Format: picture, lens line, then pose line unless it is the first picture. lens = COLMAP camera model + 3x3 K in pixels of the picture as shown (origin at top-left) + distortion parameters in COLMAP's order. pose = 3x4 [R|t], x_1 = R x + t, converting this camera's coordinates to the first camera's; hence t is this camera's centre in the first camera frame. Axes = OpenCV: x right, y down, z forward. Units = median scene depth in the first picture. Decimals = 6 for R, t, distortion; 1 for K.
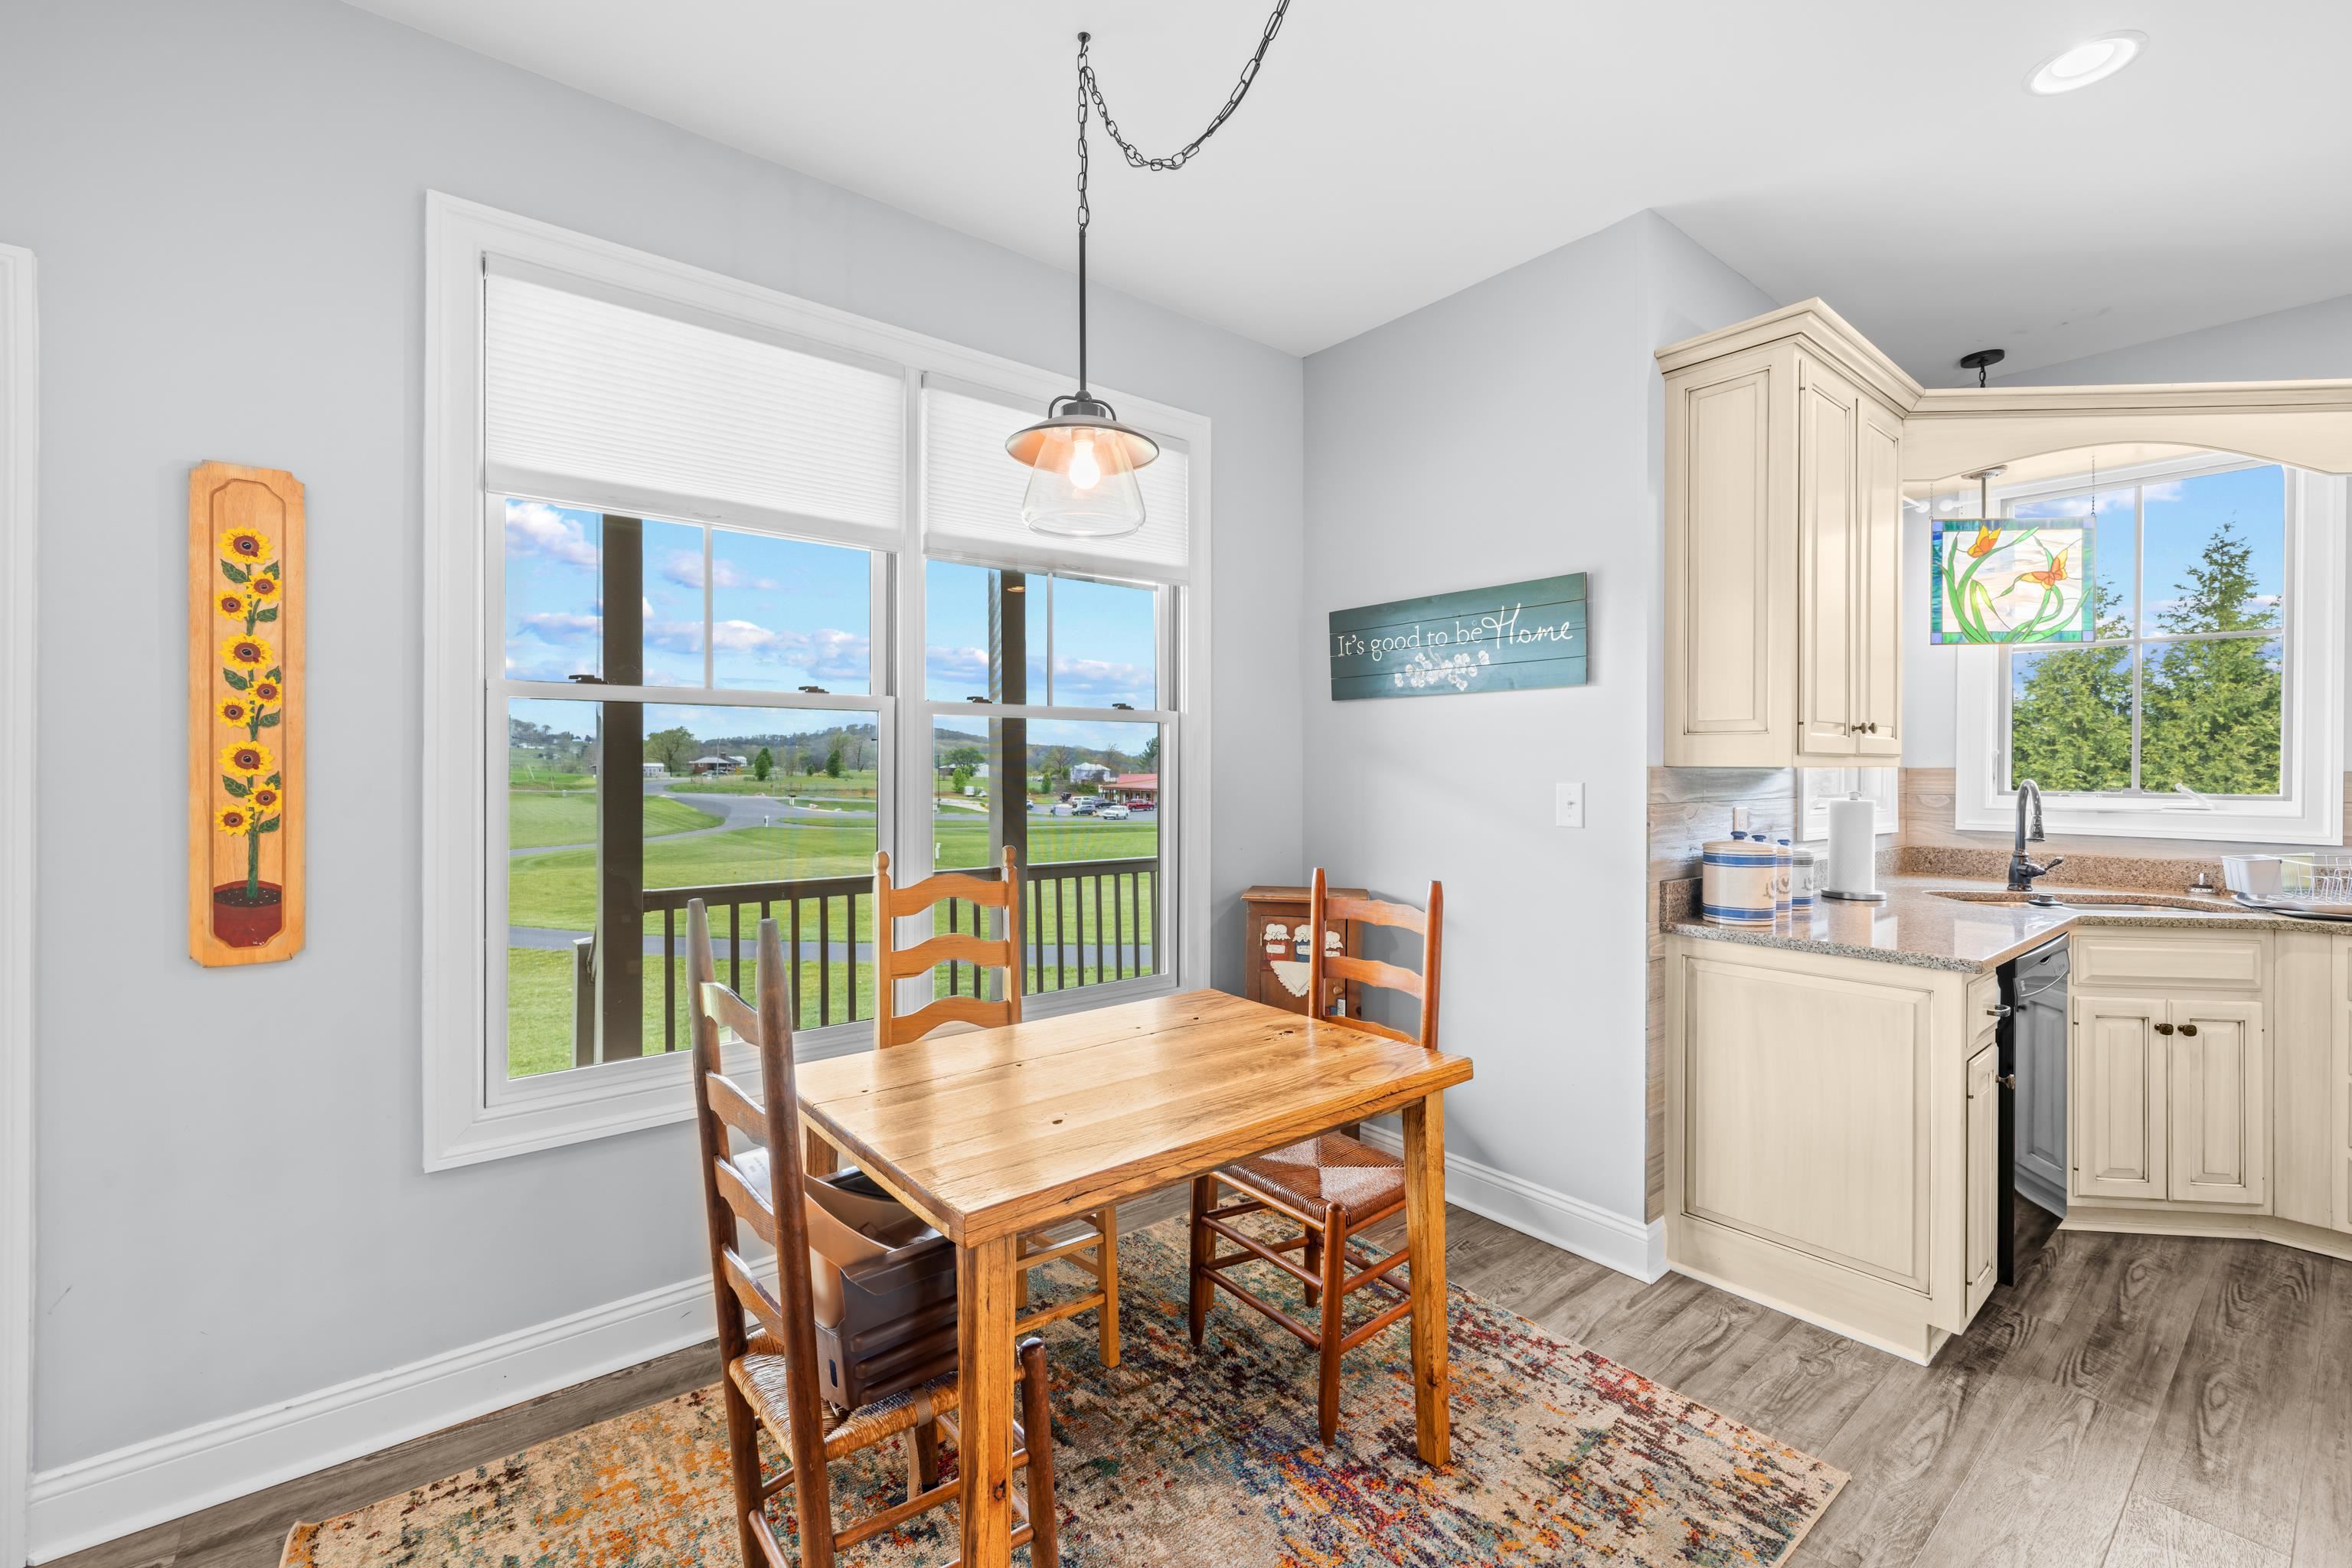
lens RADIAL K [[988.5, 0, 1174.3], [0, 988.5, 769.9], [0, 0, 1]] dist [-0.000696, 0.000343]
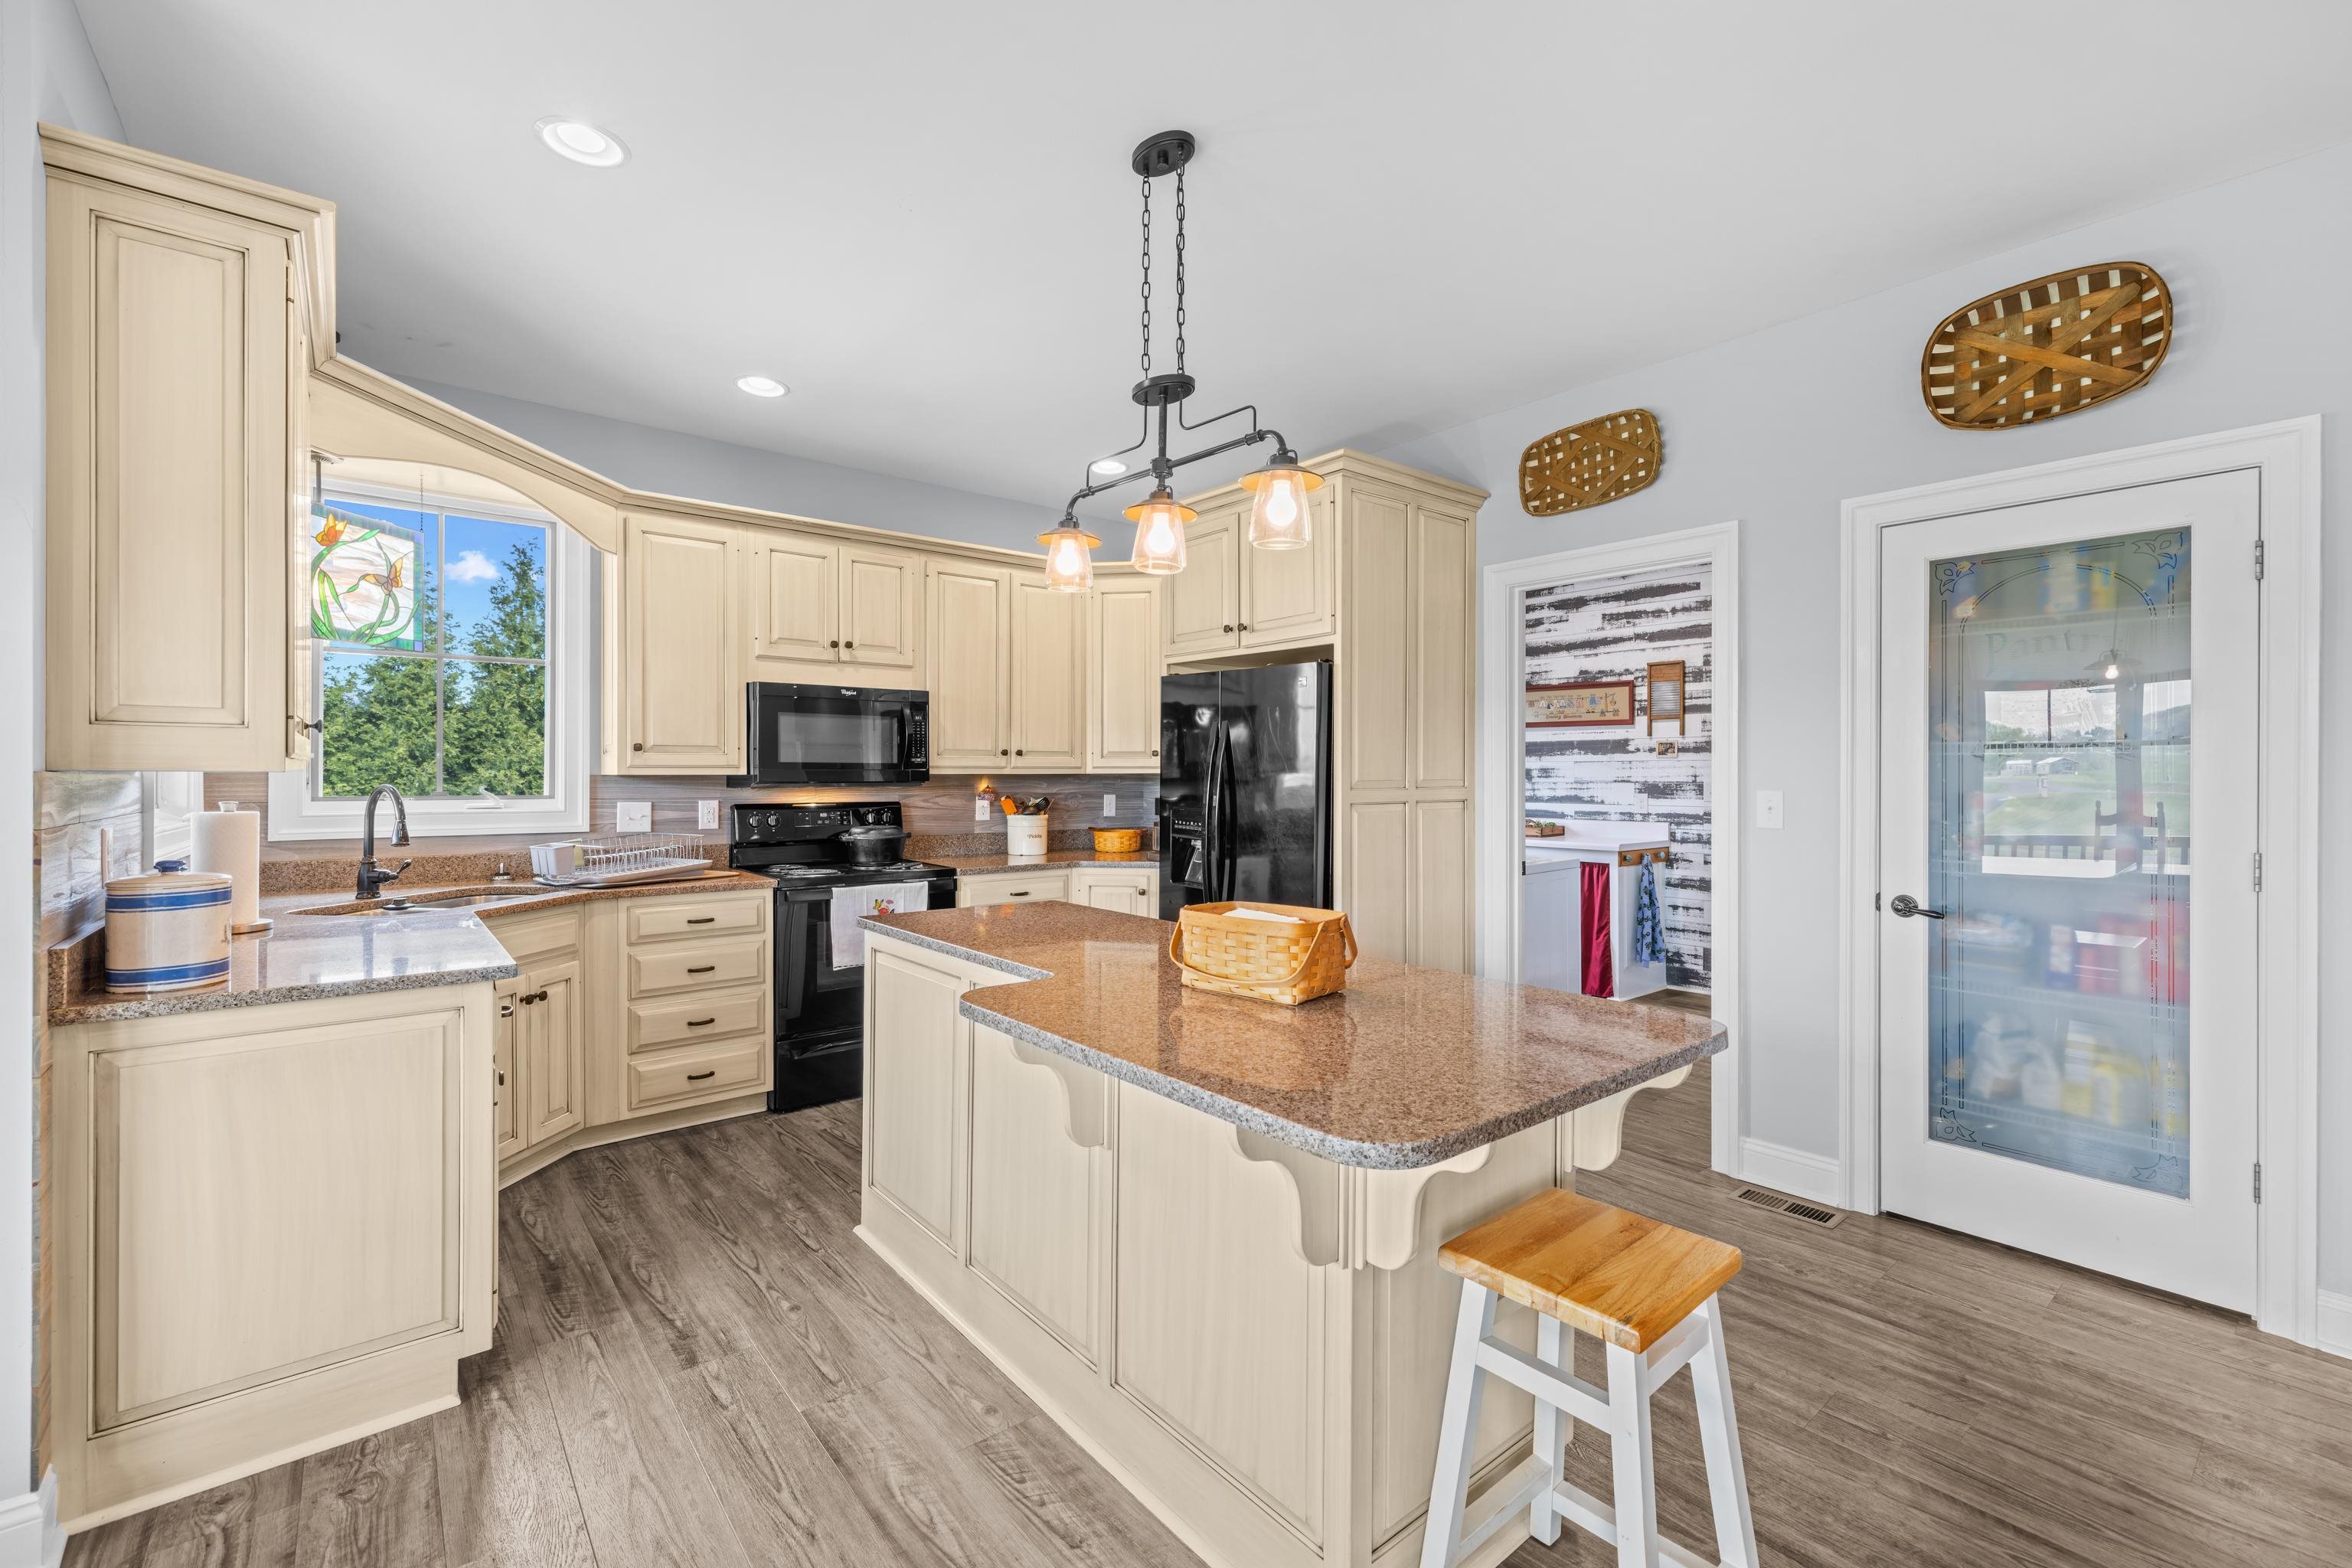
lens RADIAL K [[988.5, 0, 1170.6], [0, 988.5, 775.5], [0, 0, 1]] dist [-0.000696, 0.000343]
pose [[-0.003528, -0.004193, 0.999985, -0.156661], [0.001759, 0.999990, 0.004199, -0.002352], [-0.999992, 0.001774, -0.003521, 0.267586]]
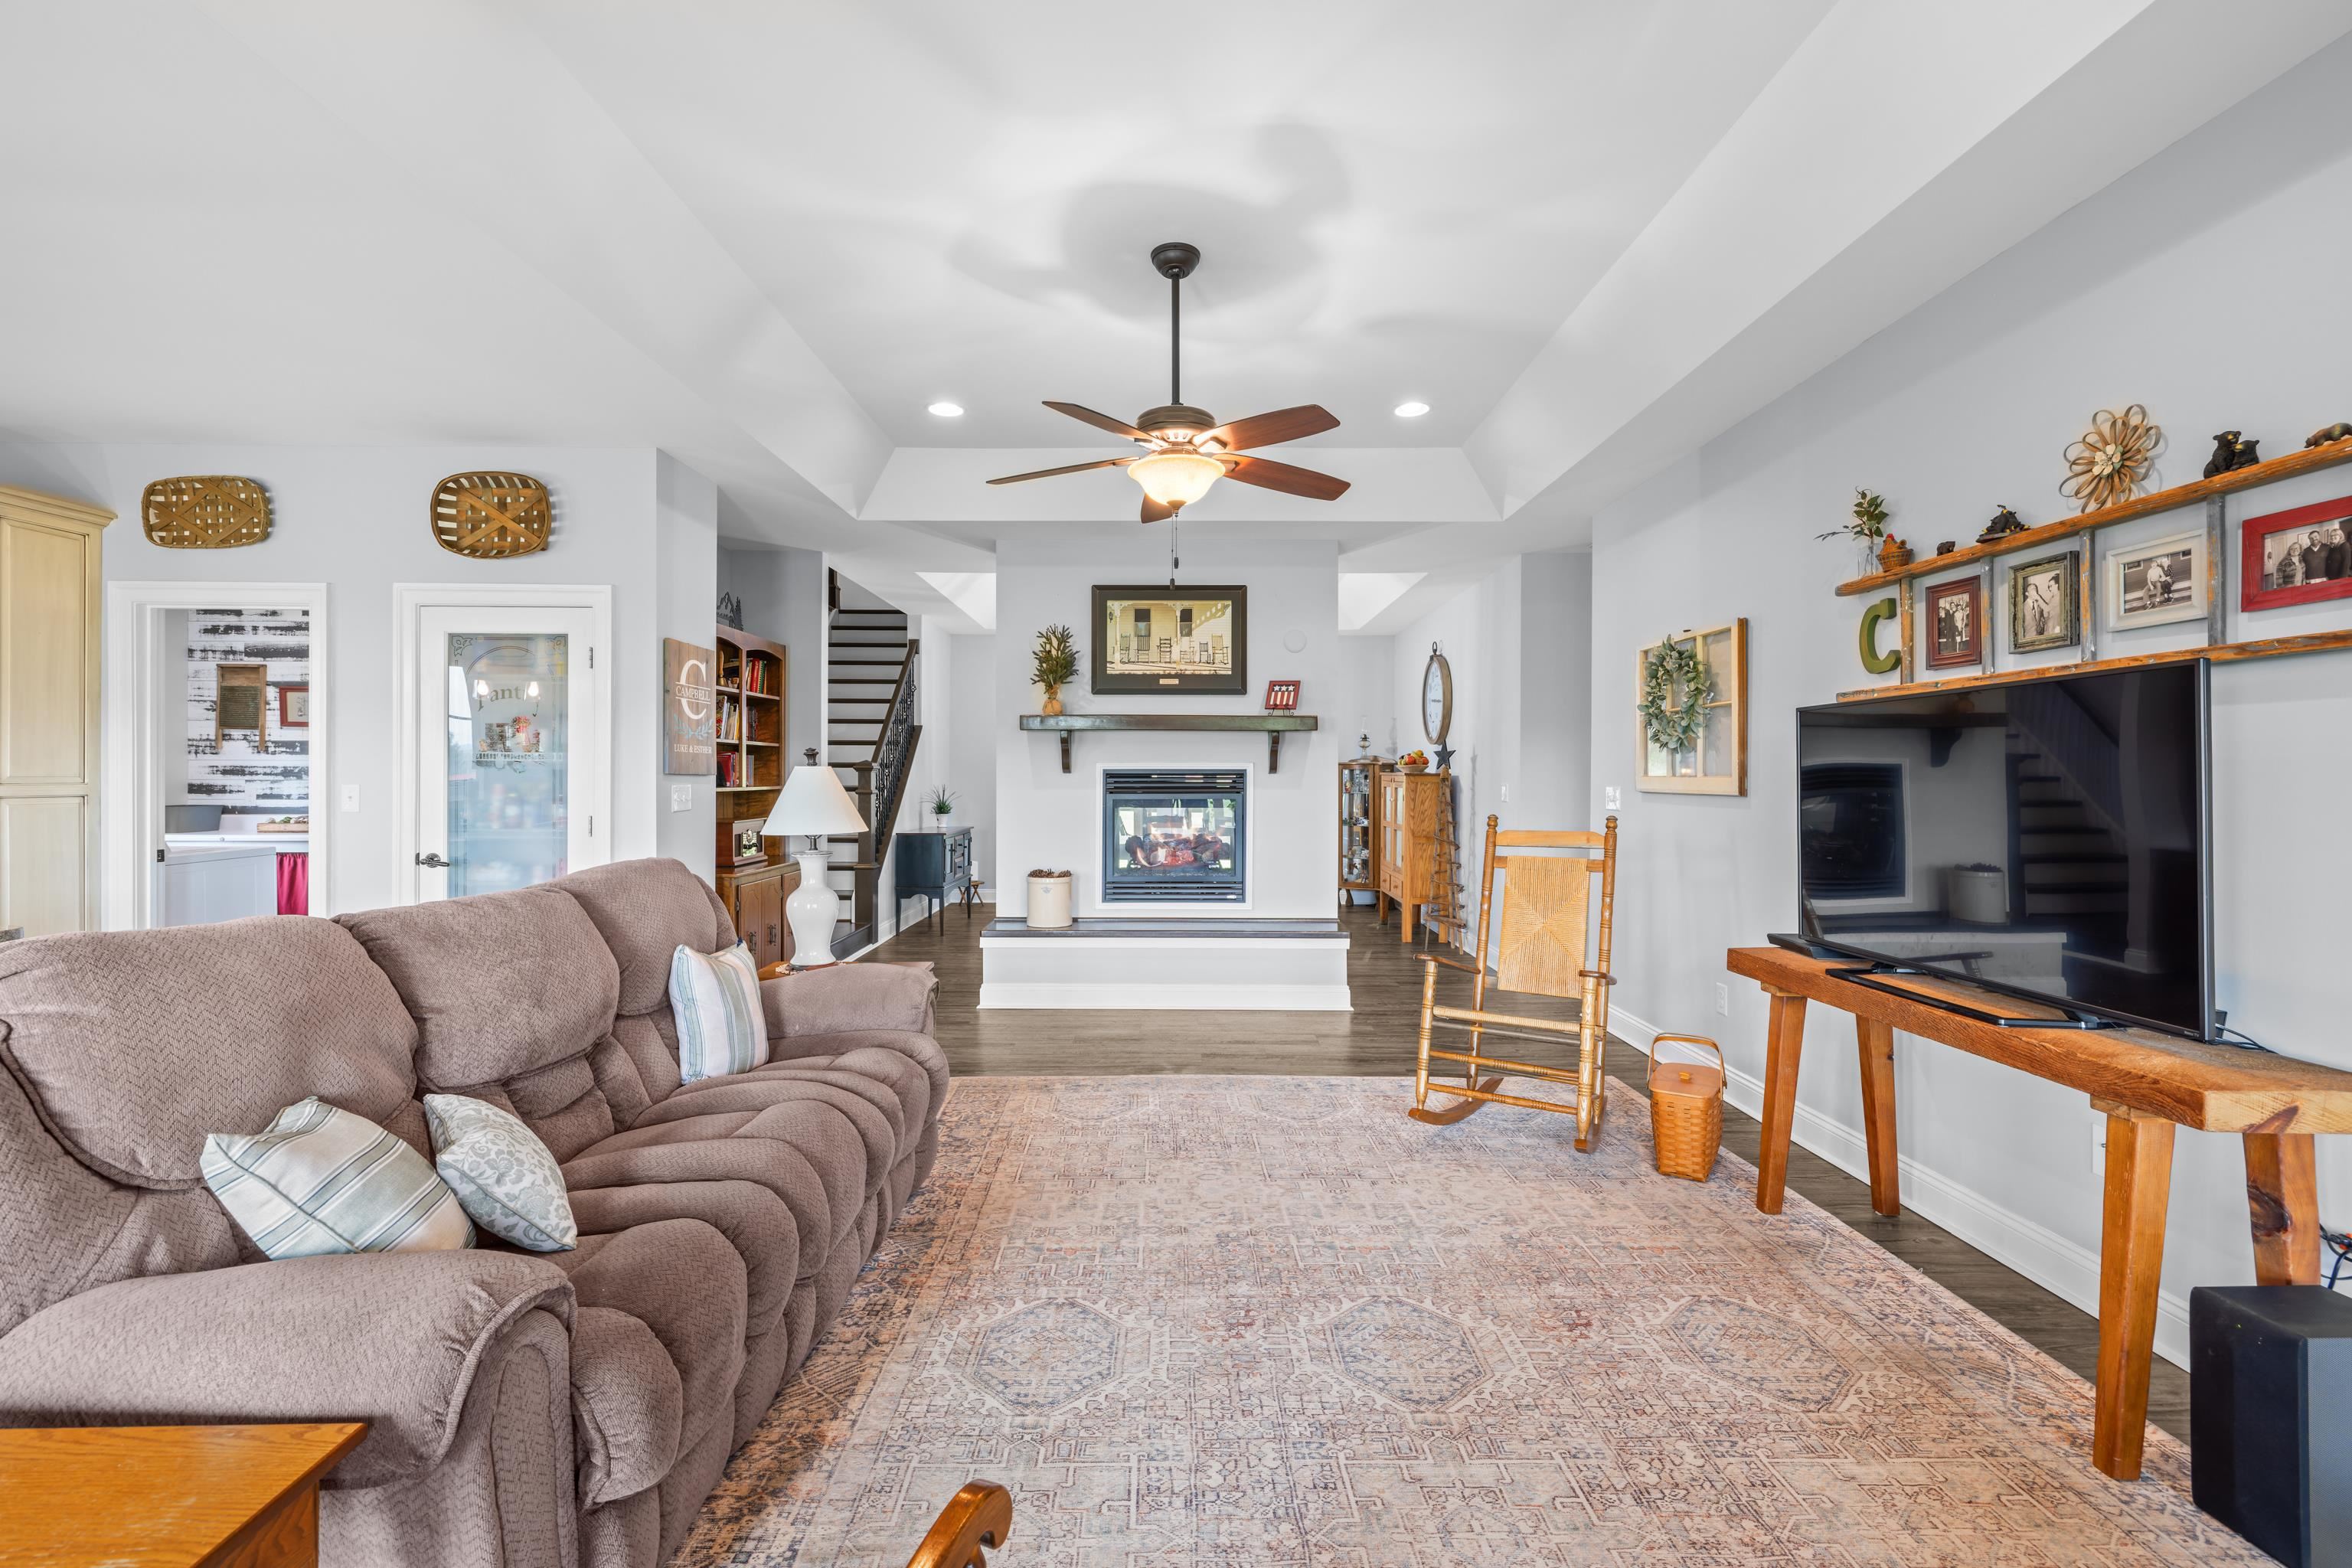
lens RADIAL K [[988.5, 0, 1181.7], [0, 988.5, 775.3], [0, 0, 1]] dist [-0.000696, 0.000343]
pose [[-0.782786, -0.004897, 0.622271, -1.087583], [-0.005013, 0.999986, 0.001563, -0.002306], [-0.622270, -0.001896, -0.782800, -0.046625]]
